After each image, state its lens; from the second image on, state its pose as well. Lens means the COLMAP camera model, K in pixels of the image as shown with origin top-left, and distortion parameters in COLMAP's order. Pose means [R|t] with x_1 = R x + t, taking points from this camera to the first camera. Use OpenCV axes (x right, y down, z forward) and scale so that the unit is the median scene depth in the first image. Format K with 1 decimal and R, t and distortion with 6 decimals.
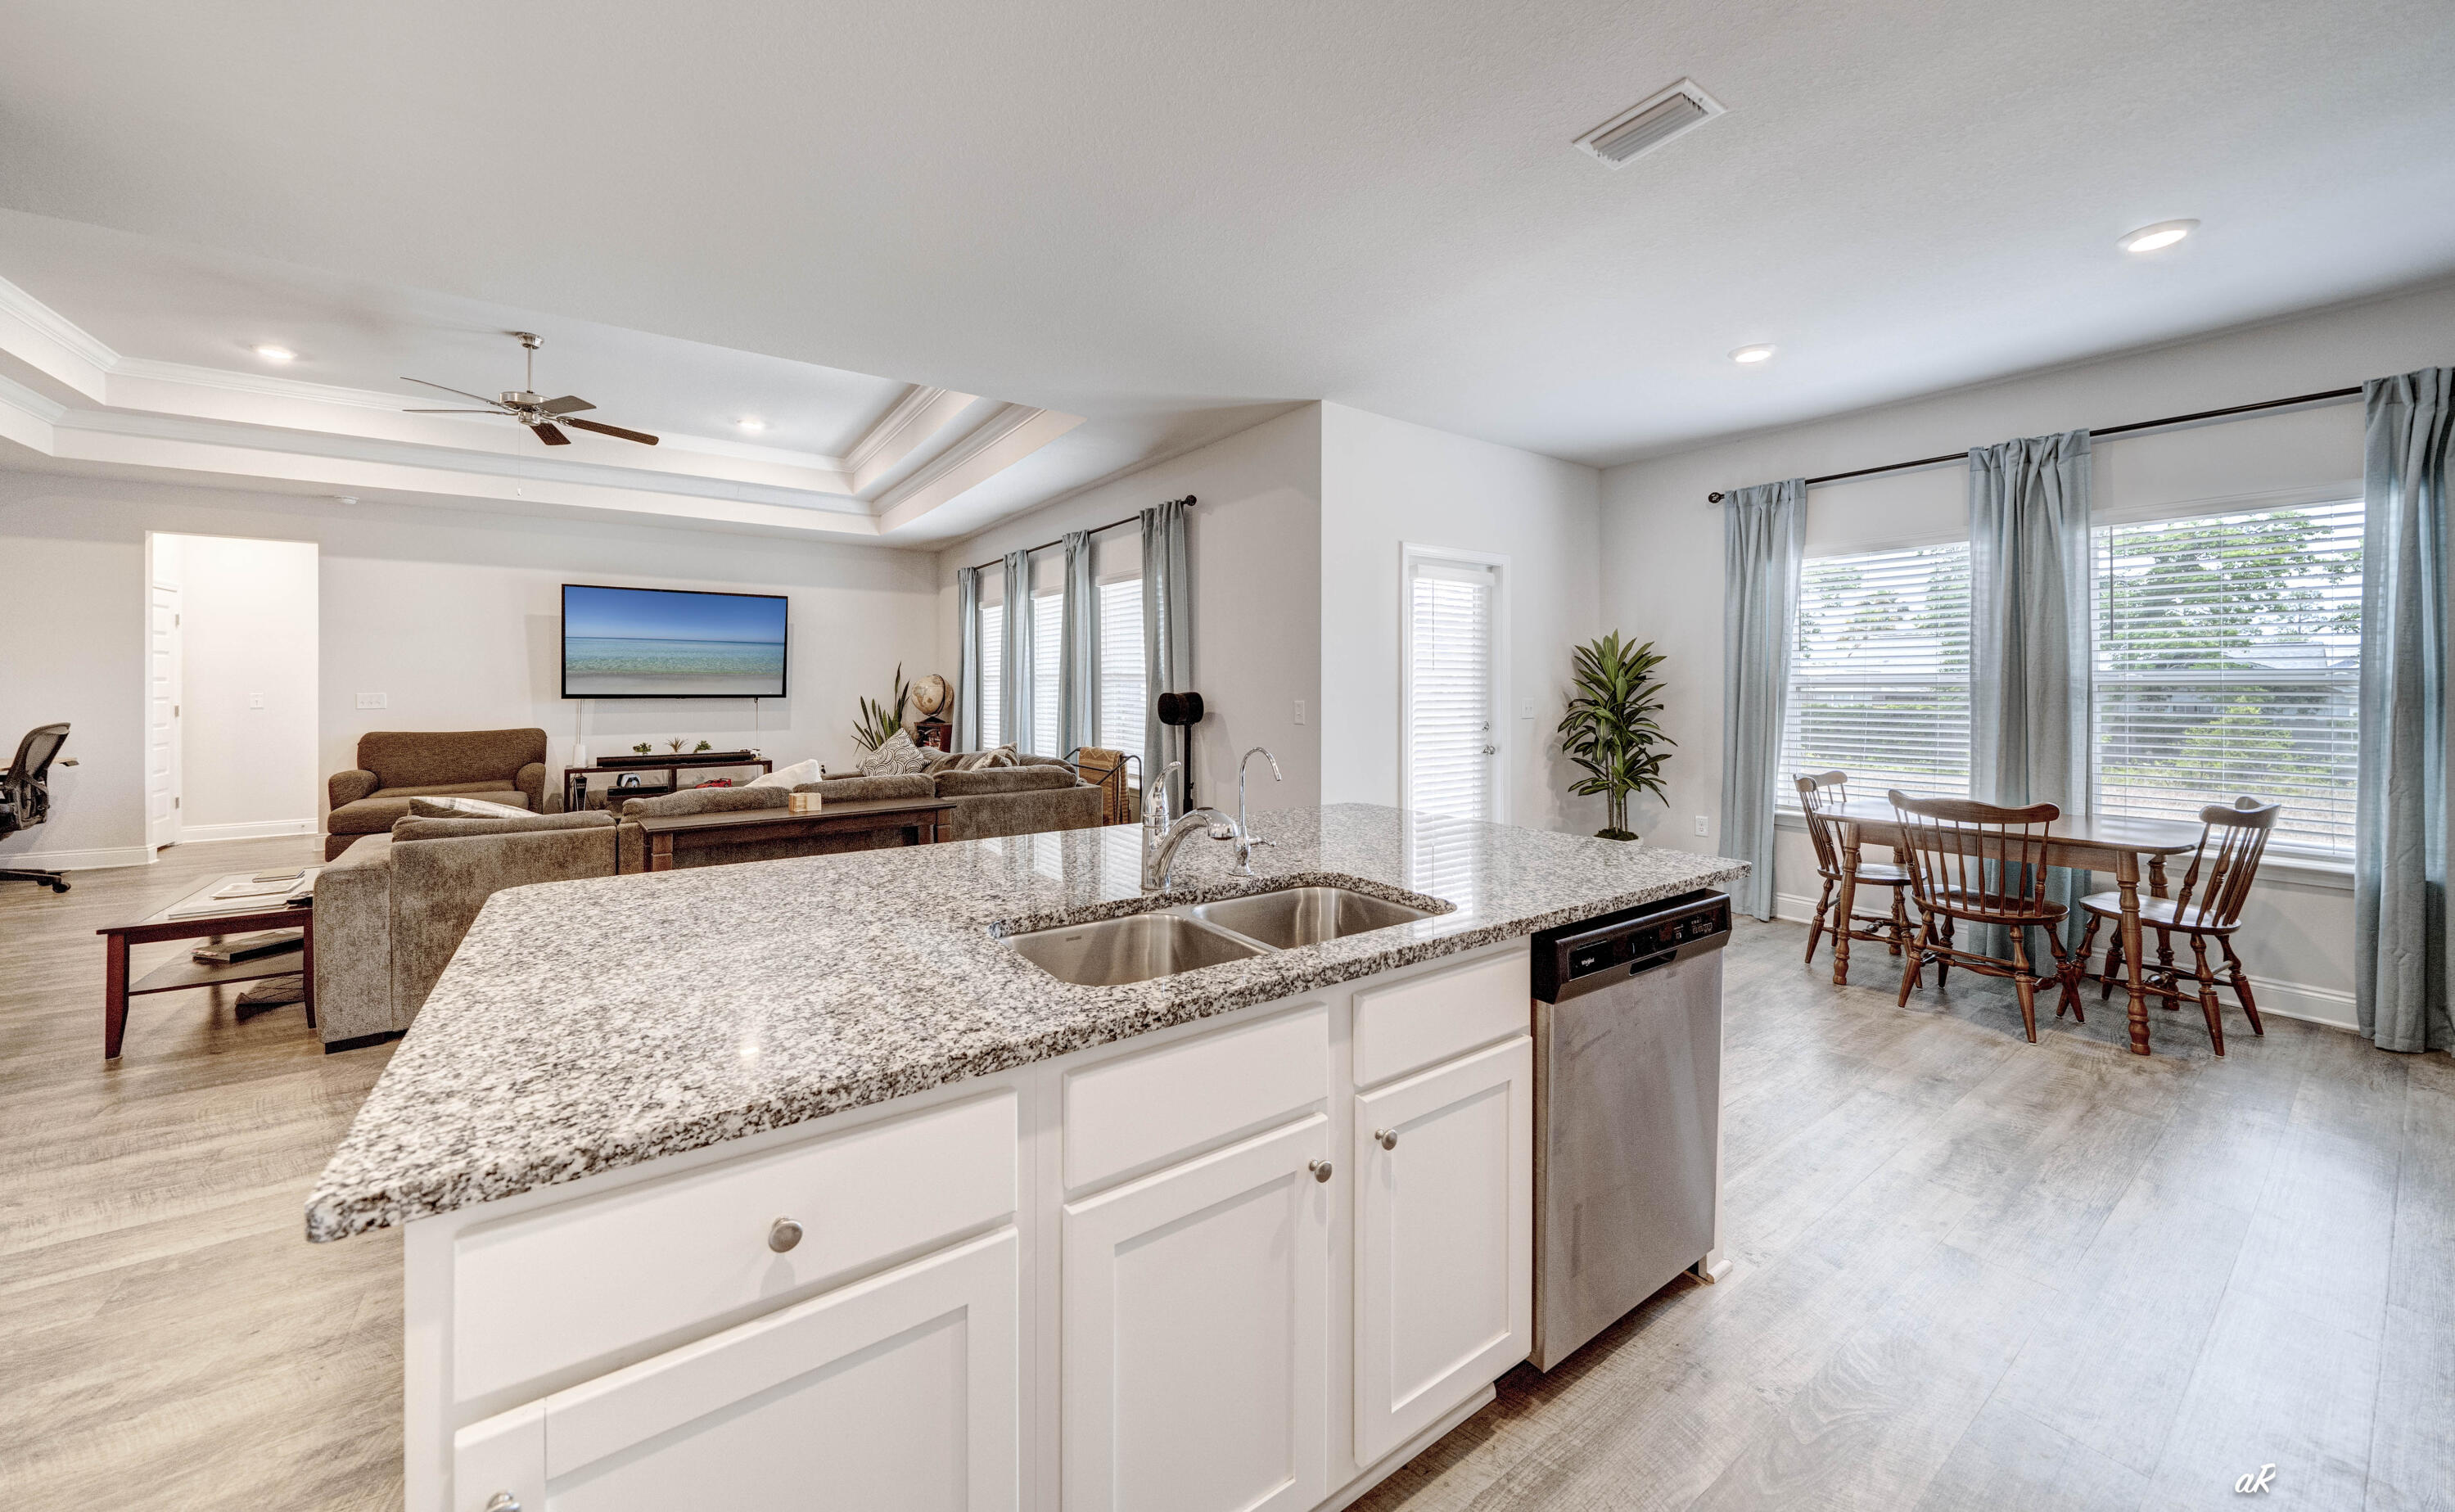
lens RADIAL K [[861.2, 0, 1207.6], [0, 861.2, 685.3], [0, 0, 1]] dist [-0.006547, -0.000092]
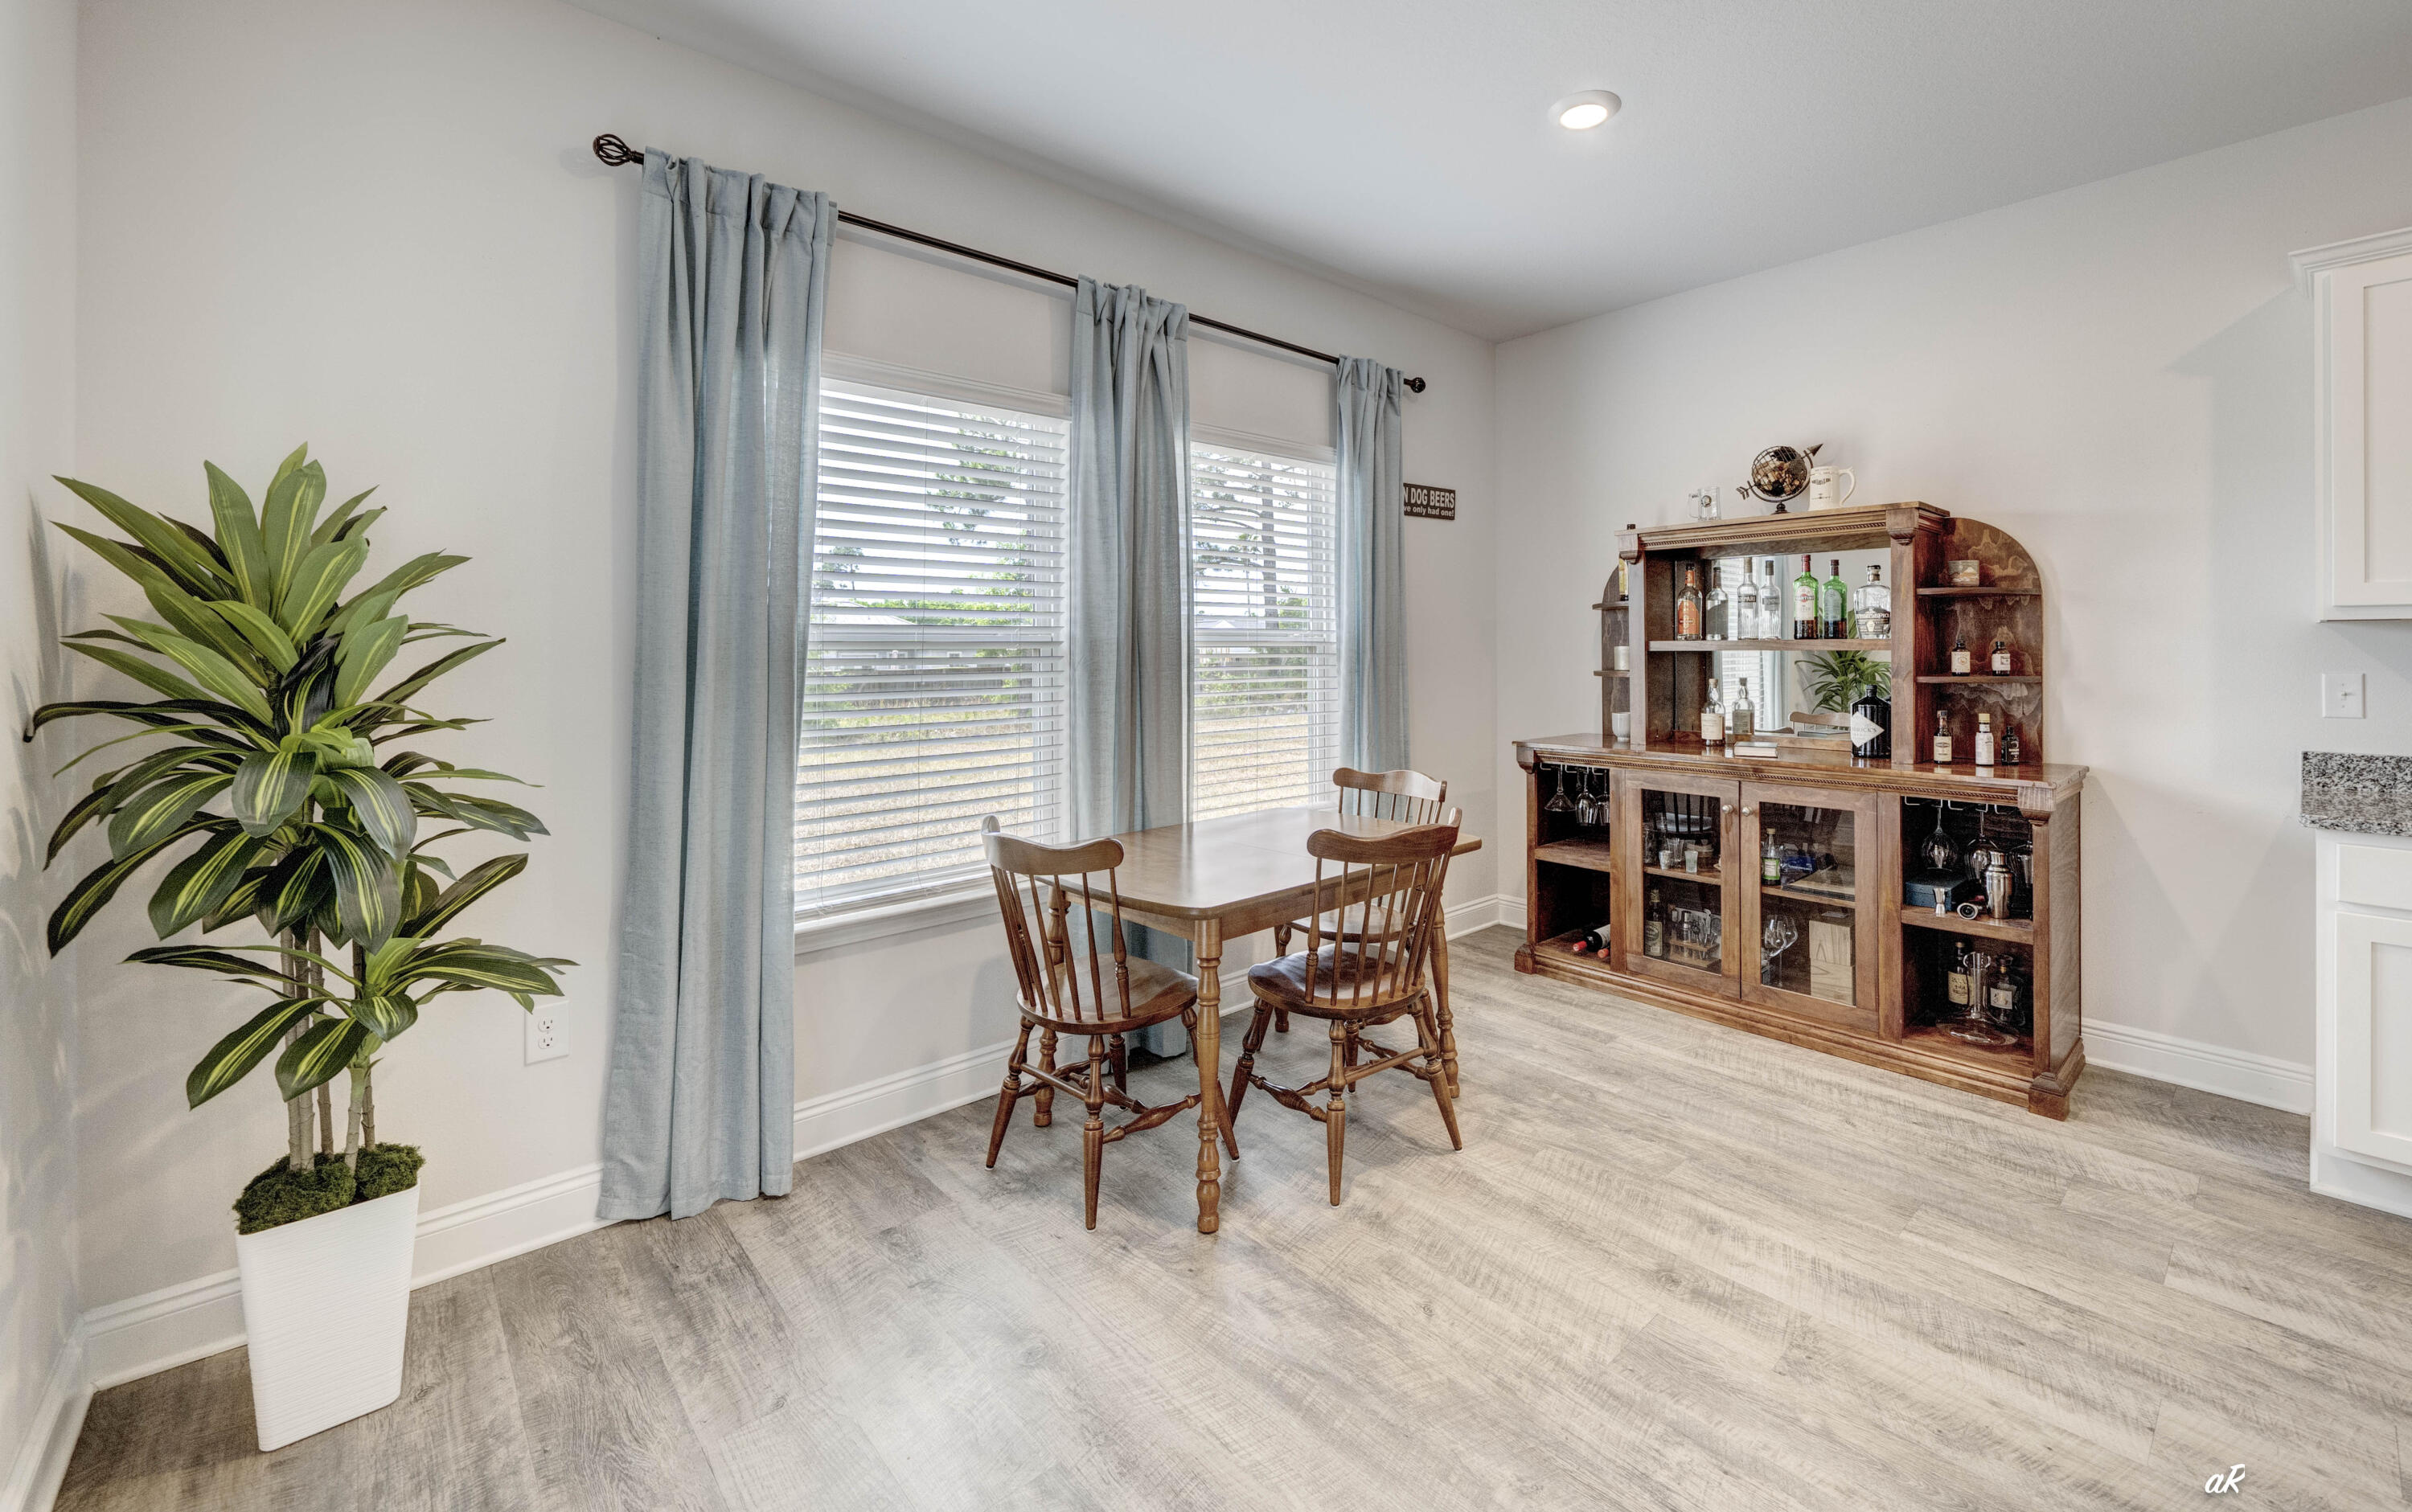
lens RADIAL K [[987.3, 0, 1341.8], [0, 987.3, 647.1], [0, 0, 1]] dist [-0.001905, -0.001418]
pose [[-0.174141, 0.002372, 0.984718, 0.140692], [0.001253, 0.999997, -0.002187, 0.002515], [-0.984720, 0.000853, -0.174143, 0.997219]]
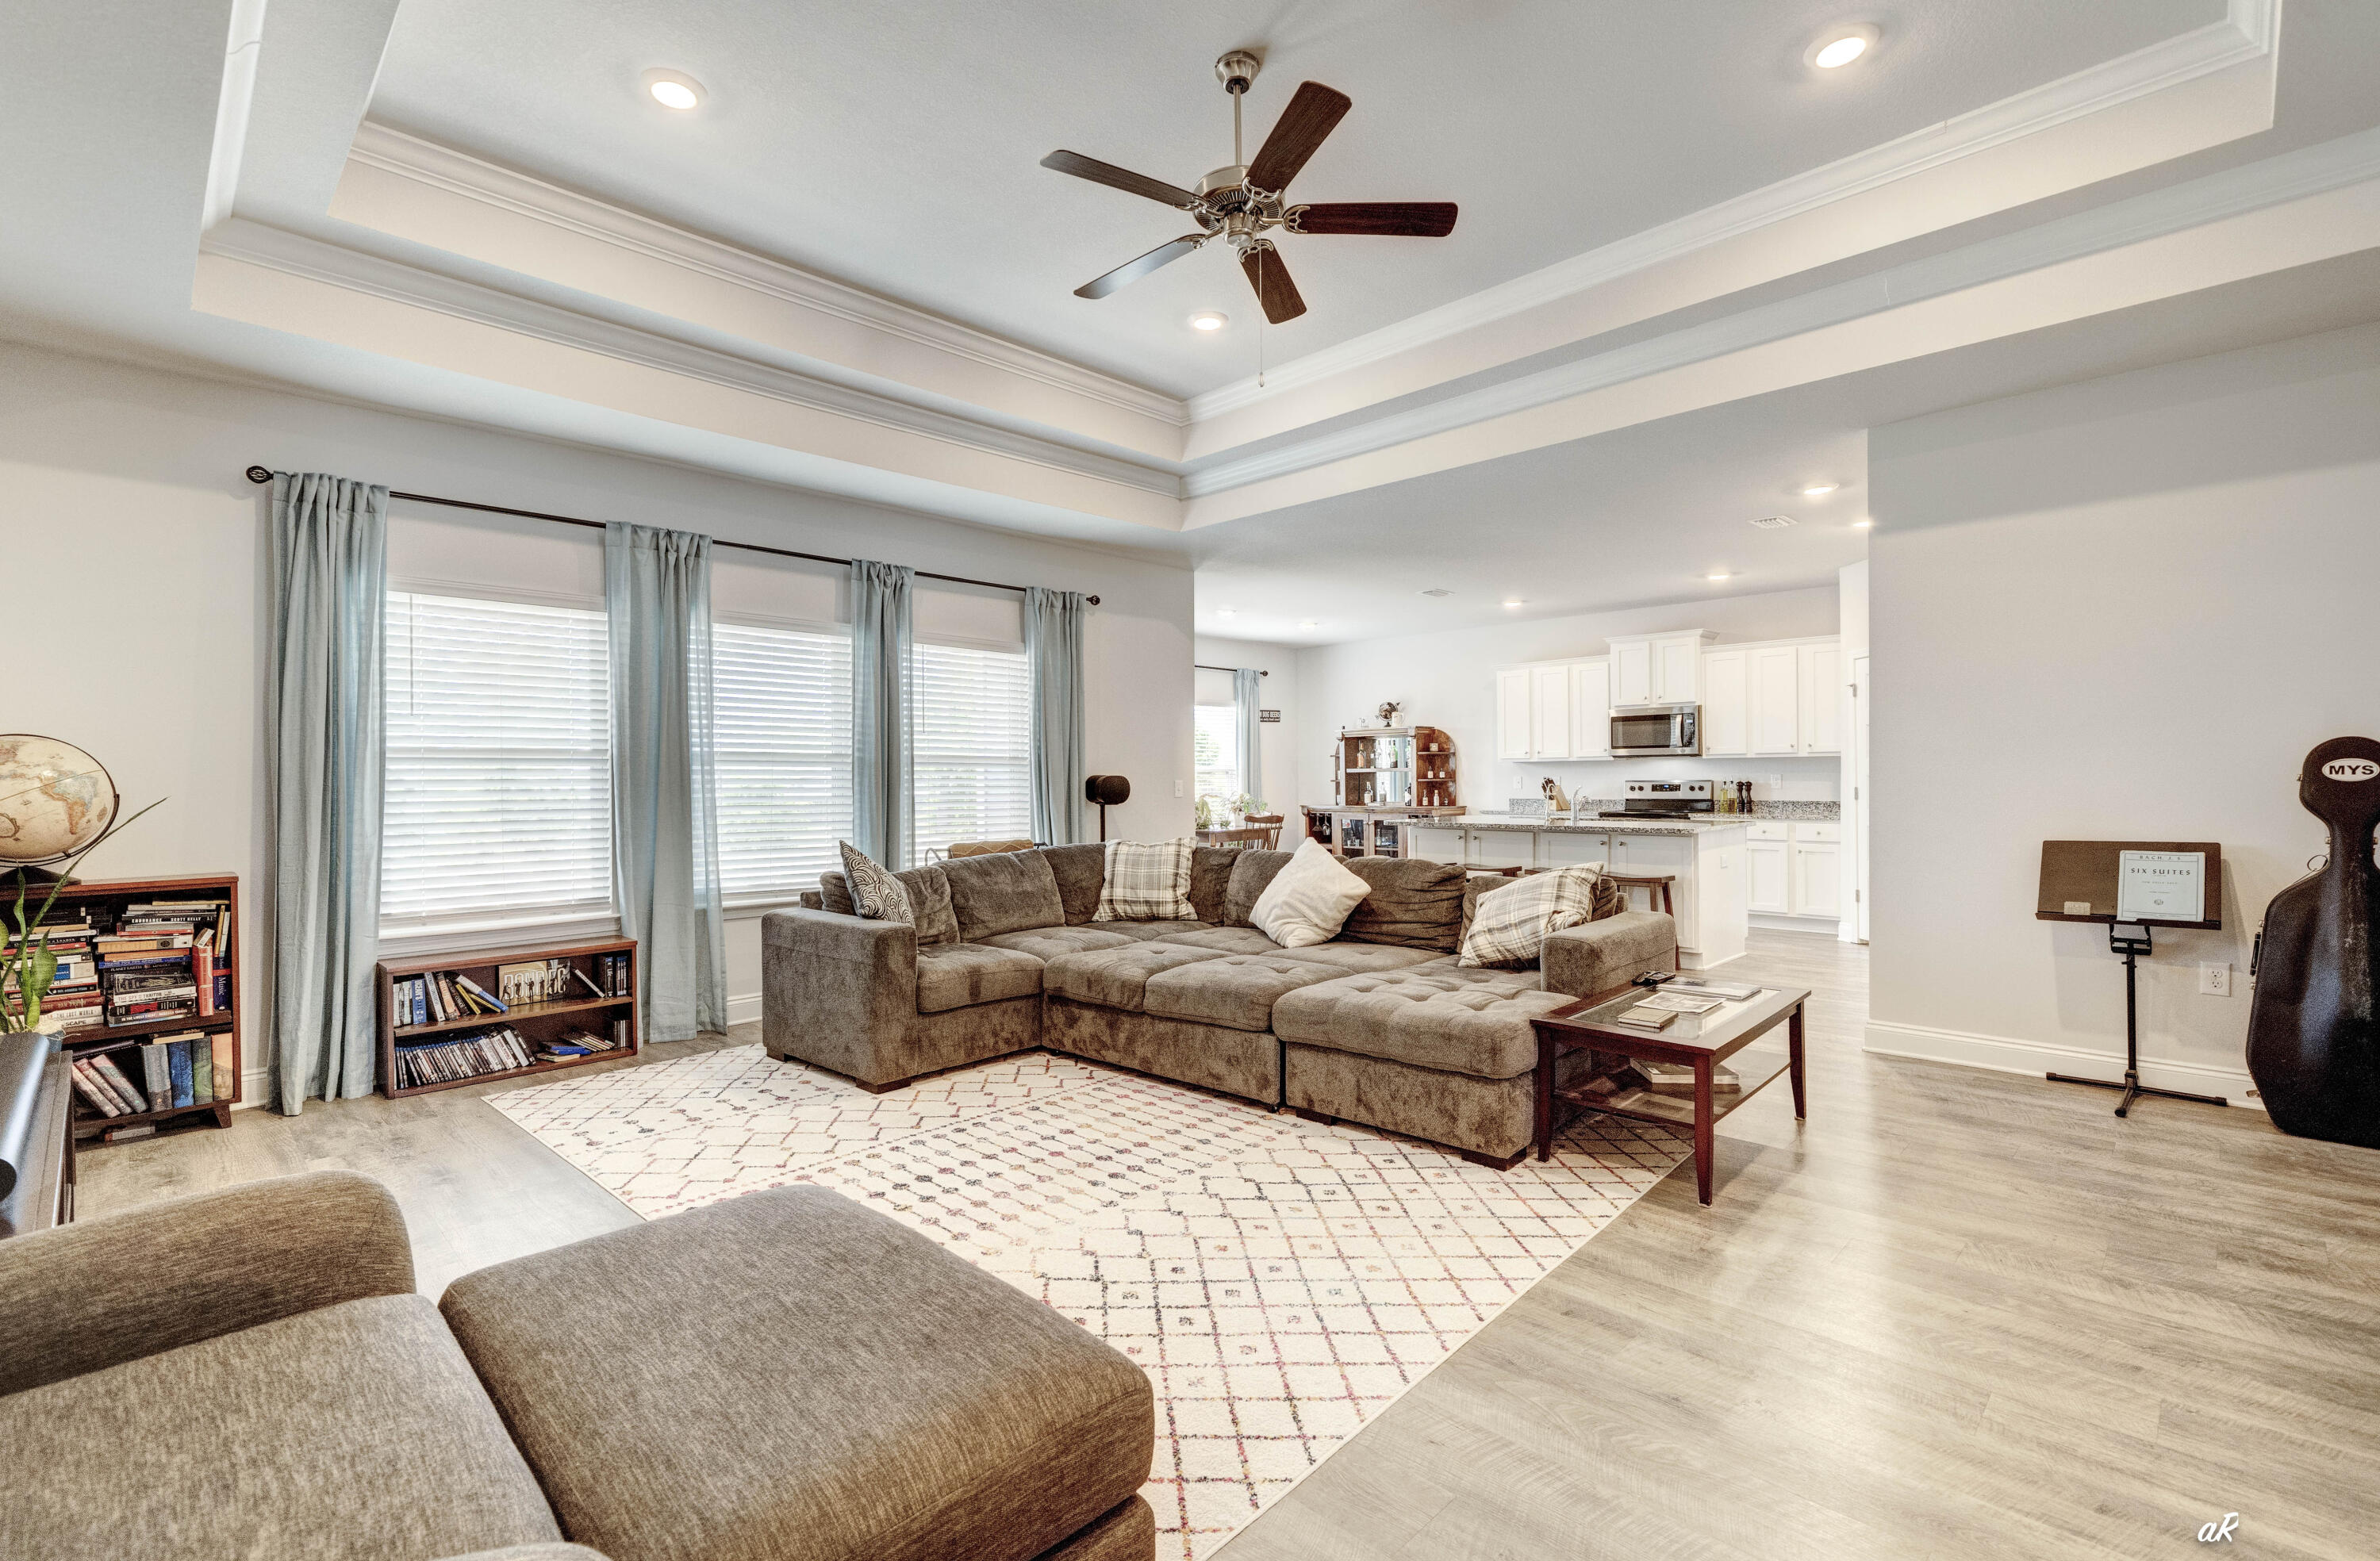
lens RADIAL K [[1041.0, 0, 1245.9], [0, 1041.0, 775.8], [0, 0, 1]] dist [0.001288, -0.000071]
pose [[-0.225726, 0.003161, 0.974186, -1.772571], [0.007745, 0.999969, -0.001450, 0.016169], [-0.974160, 0.007218, -0.225743, 1.472965]]
